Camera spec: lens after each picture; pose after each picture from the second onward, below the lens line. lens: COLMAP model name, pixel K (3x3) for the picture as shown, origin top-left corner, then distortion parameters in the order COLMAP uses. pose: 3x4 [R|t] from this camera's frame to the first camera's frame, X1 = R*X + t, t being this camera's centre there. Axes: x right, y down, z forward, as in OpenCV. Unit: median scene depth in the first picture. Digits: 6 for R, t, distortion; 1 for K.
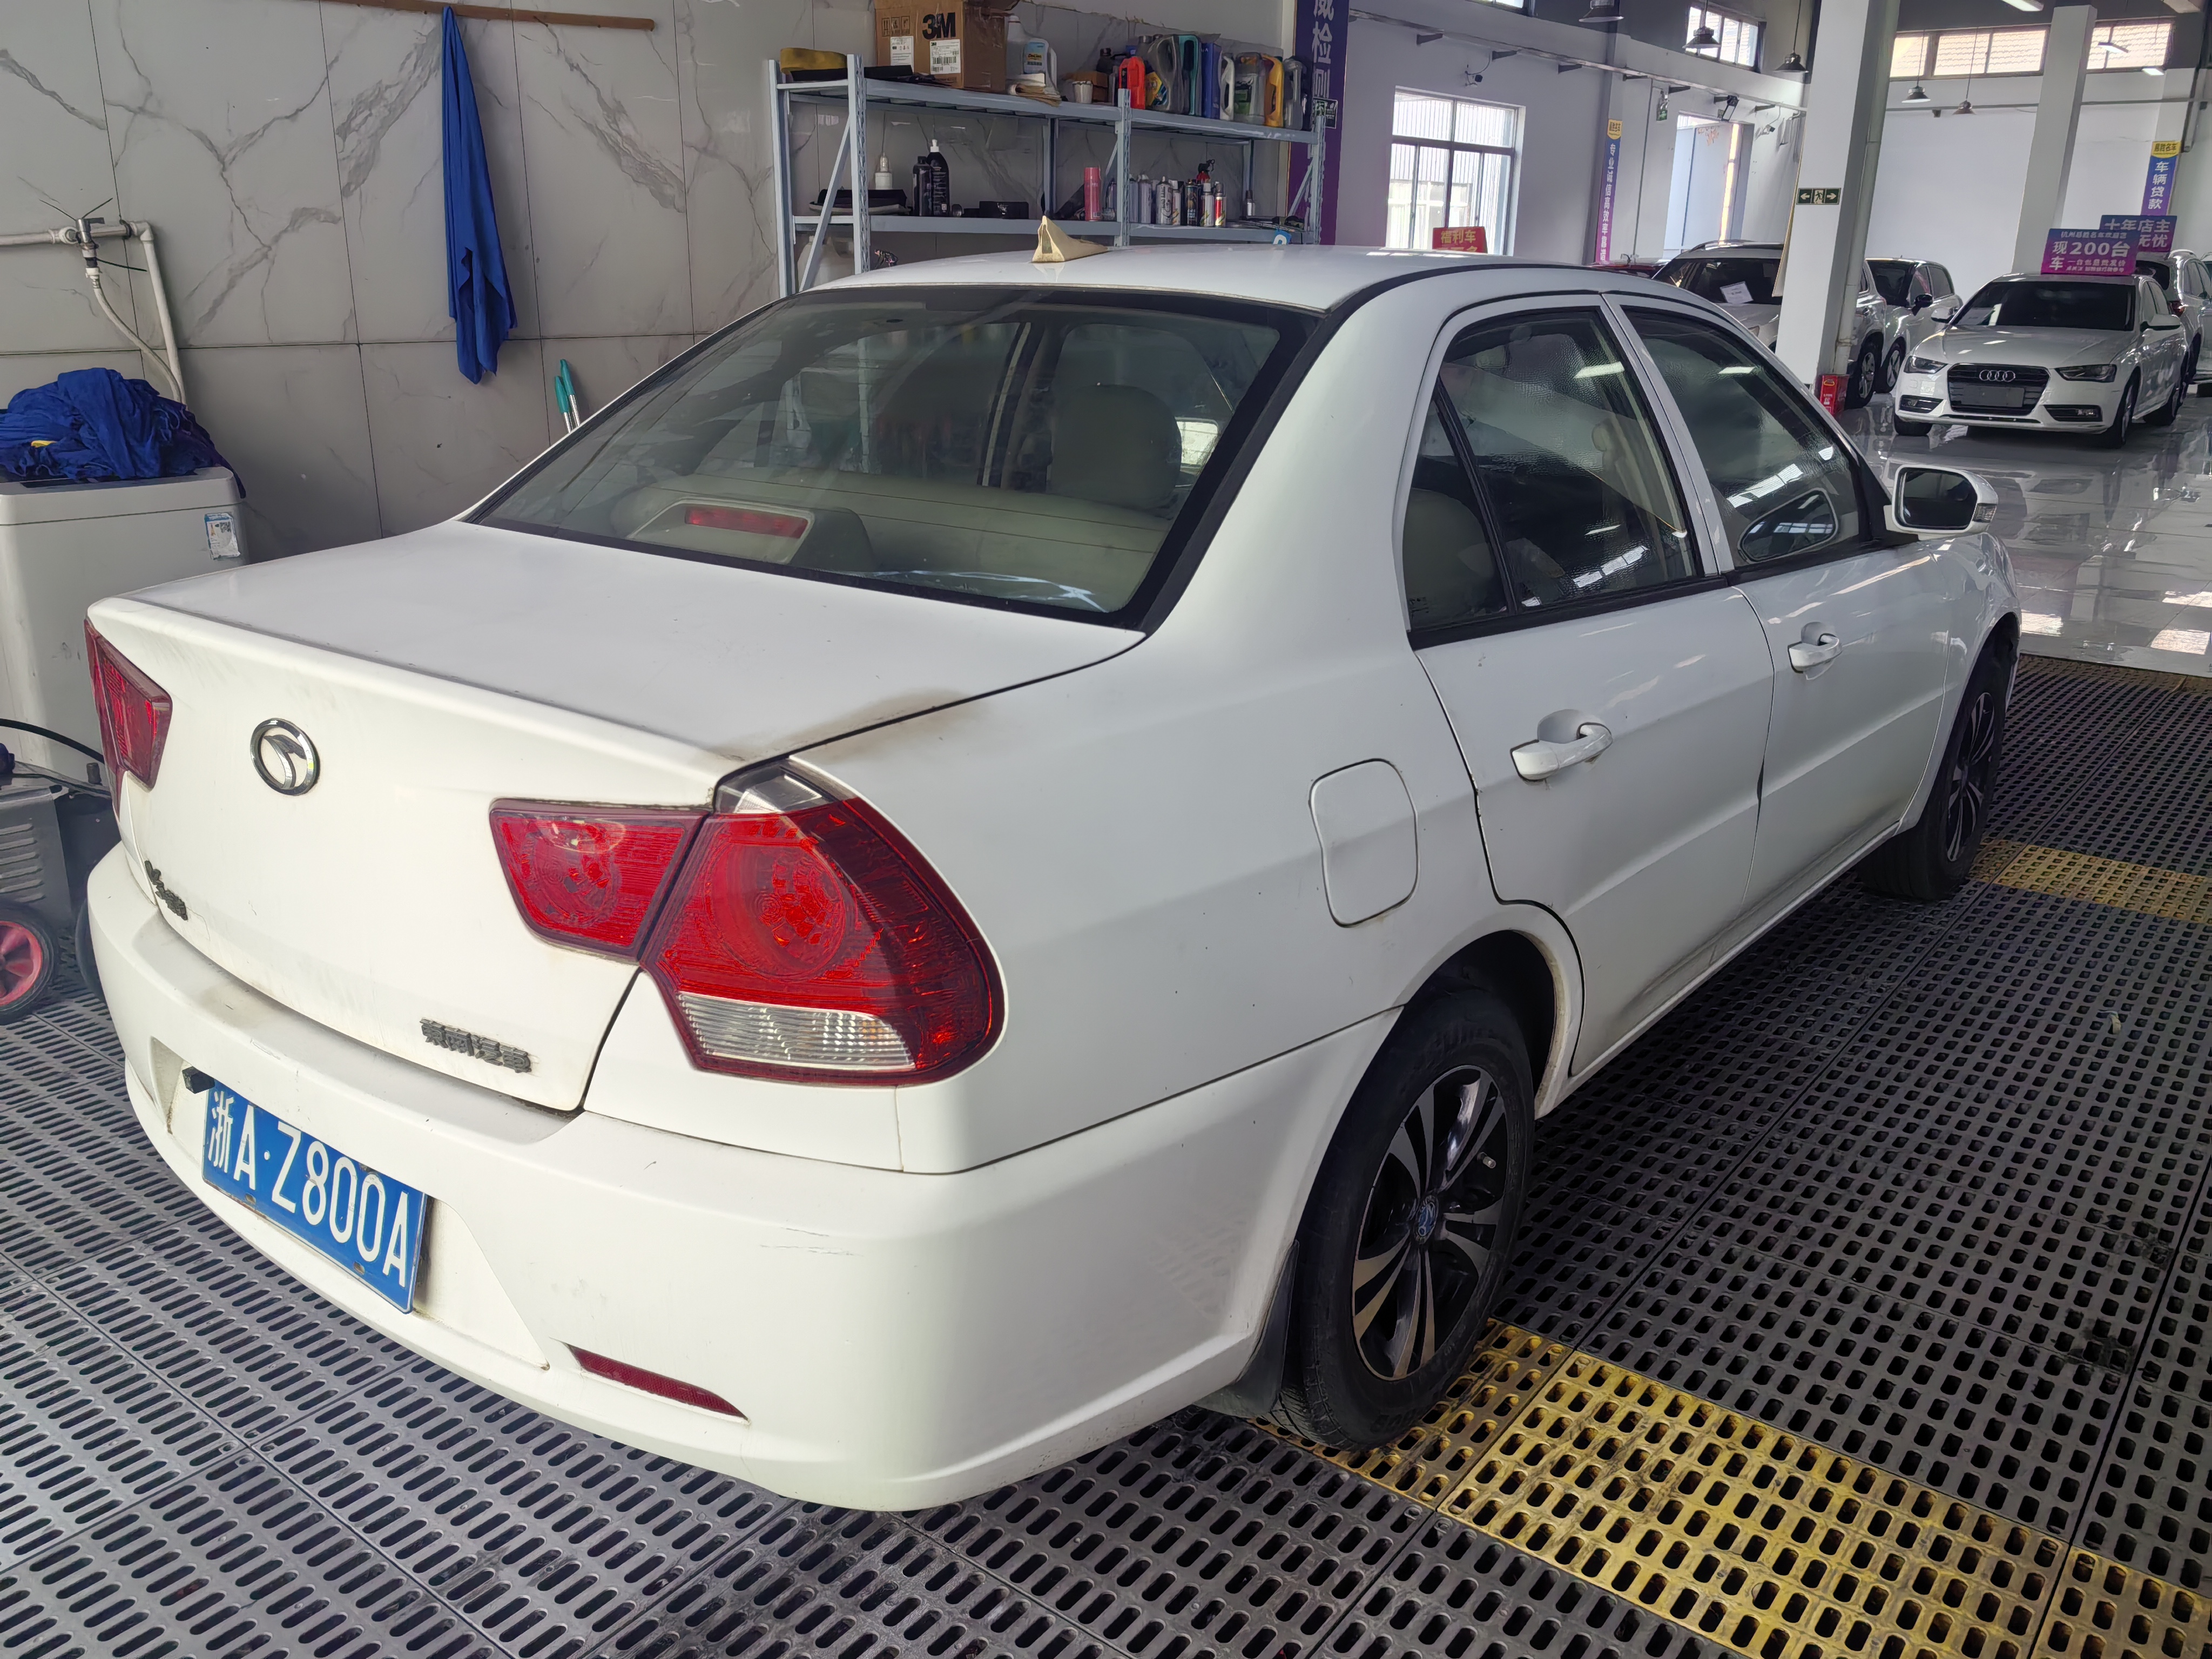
lens RADIAL K [[1759.5, 0, 1106.0], [0, 1759.5, 829.5], [0, 0, 1]] dist [0.040302, -0.060524]
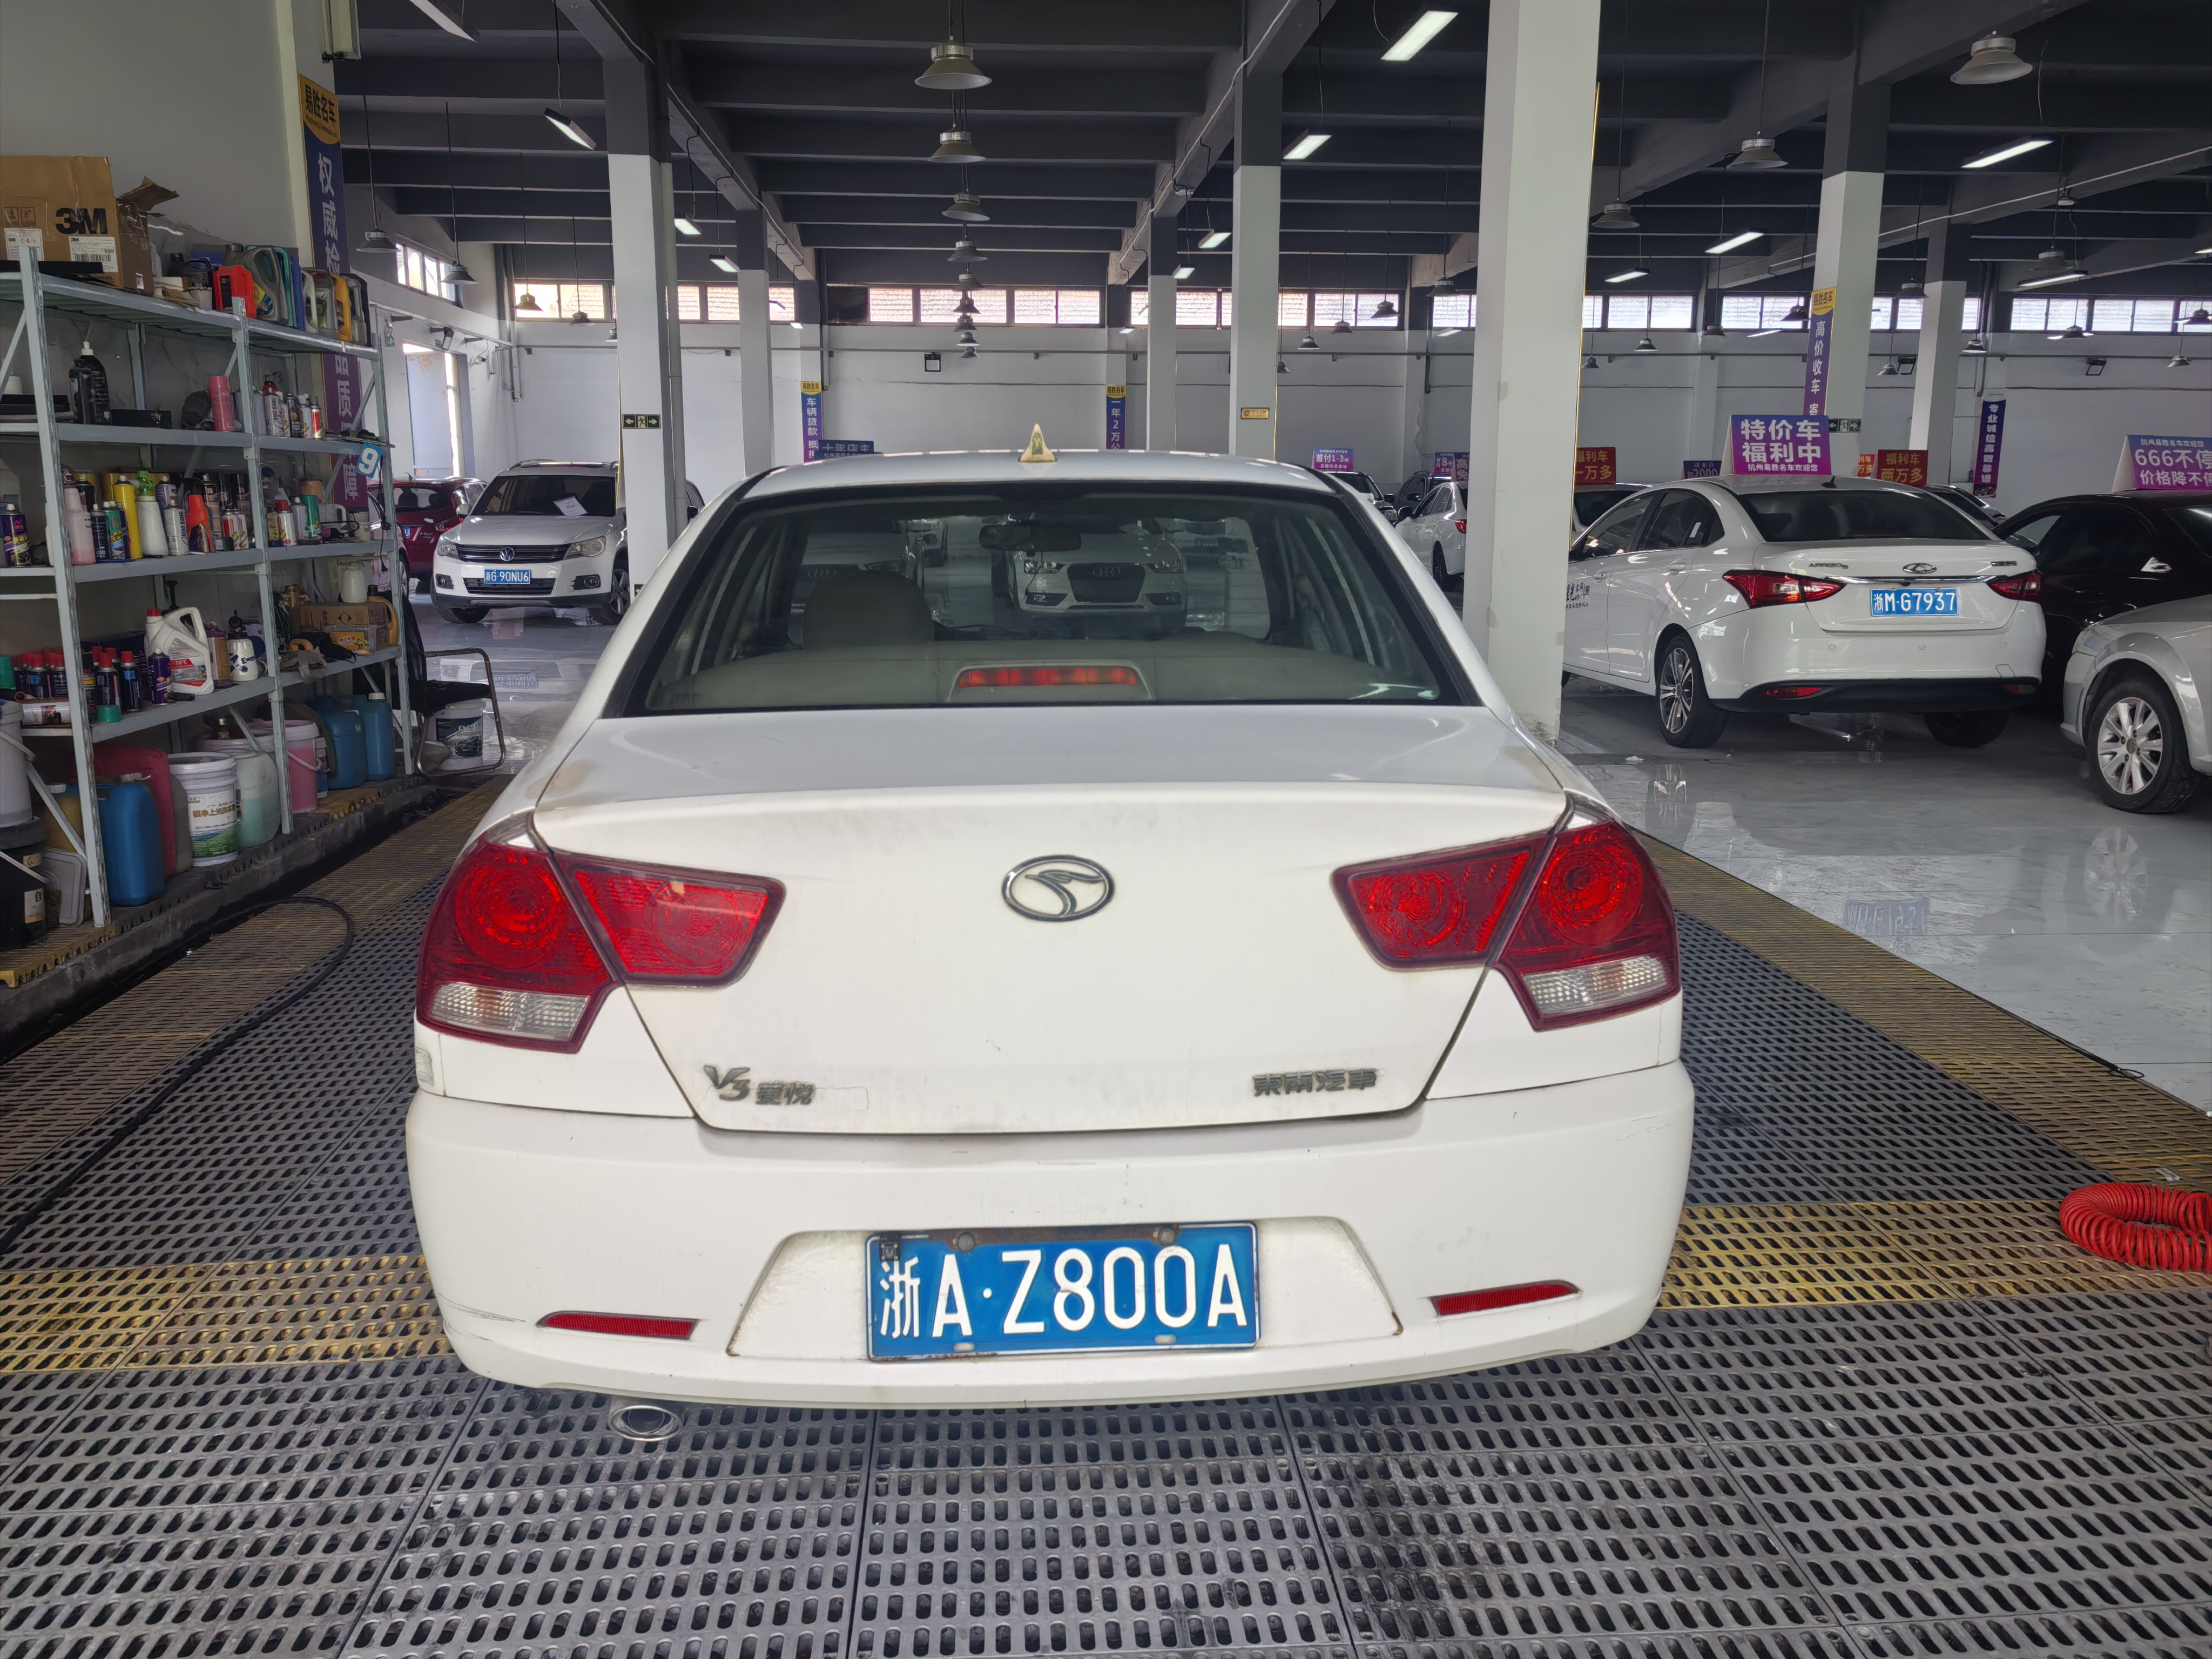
lens RADIAL K [[1759.5, 0, 1106.0], [0, 1759.5, 829.5], [0, 0, 1]] dist [0.040302, -0.060524]
pose [[0.740576, -0.137070, 0.657845, -0.338001], [0.212873, 0.976409, -0.036198, -0.008906], [-0.637364, 0.166845, 0.752283, 0.043439]]
